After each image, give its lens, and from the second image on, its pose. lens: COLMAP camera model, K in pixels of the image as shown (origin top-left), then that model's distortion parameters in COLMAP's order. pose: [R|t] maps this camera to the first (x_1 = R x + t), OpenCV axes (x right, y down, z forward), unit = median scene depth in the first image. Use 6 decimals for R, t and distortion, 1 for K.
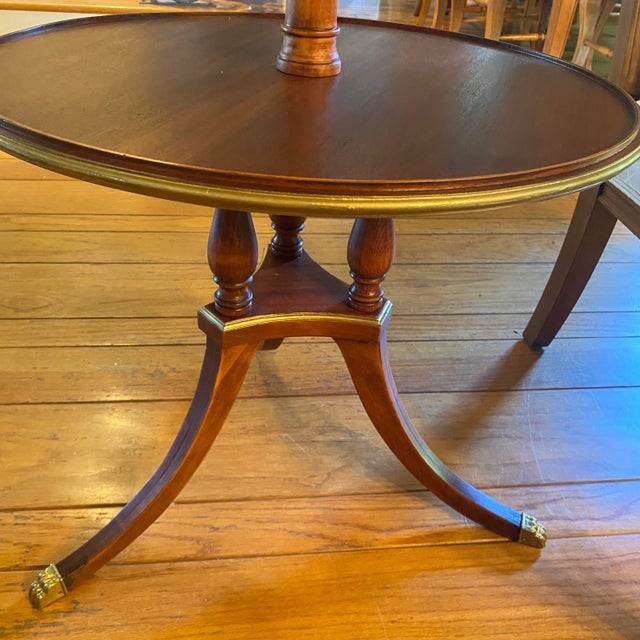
lens RADIAL K [[651.5, 0, 320.3], [0, 651.5, 314.1], [0, 0, 1]] dist [-0.002043, 0.000000]
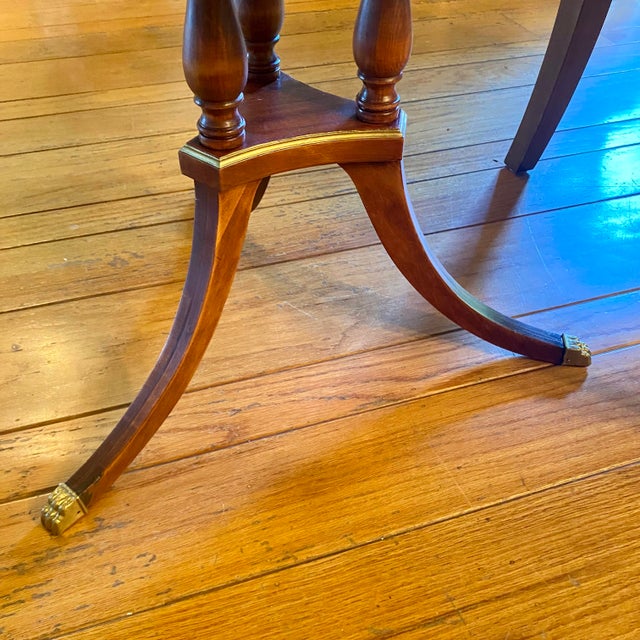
lens RADIAL K [[651.5, 0, 319.8], [0, 651.5, 318.5], [0, 0, 1]] dist [-0.002043, 0.000000]
pose [[0.979547, -0.171137, 0.105830, -0.121884], [0.151241, 0.973109, 0.173740, 0.072111], [-0.132717, -0.154180, 0.979089, 0.146279]]
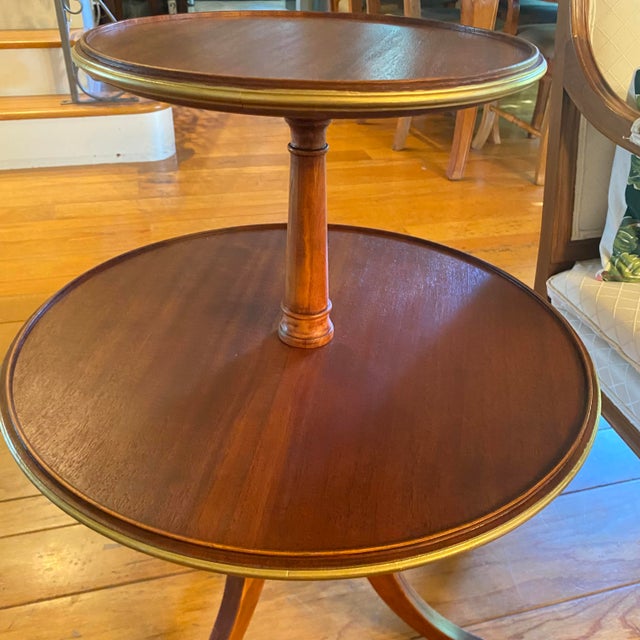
lens RADIAL K [[651.5, 0, 319.3], [0, 651.5, 320.3], [0, 0, 1]] dist [-0.002043, 0.000000]
pose [[0.988298, -0.108323, 0.107392, -0.090221], [0.110245, 0.993831, -0.012102, -0.299437], [-0.105418, 0.023800, 0.994143, -0.113361]]
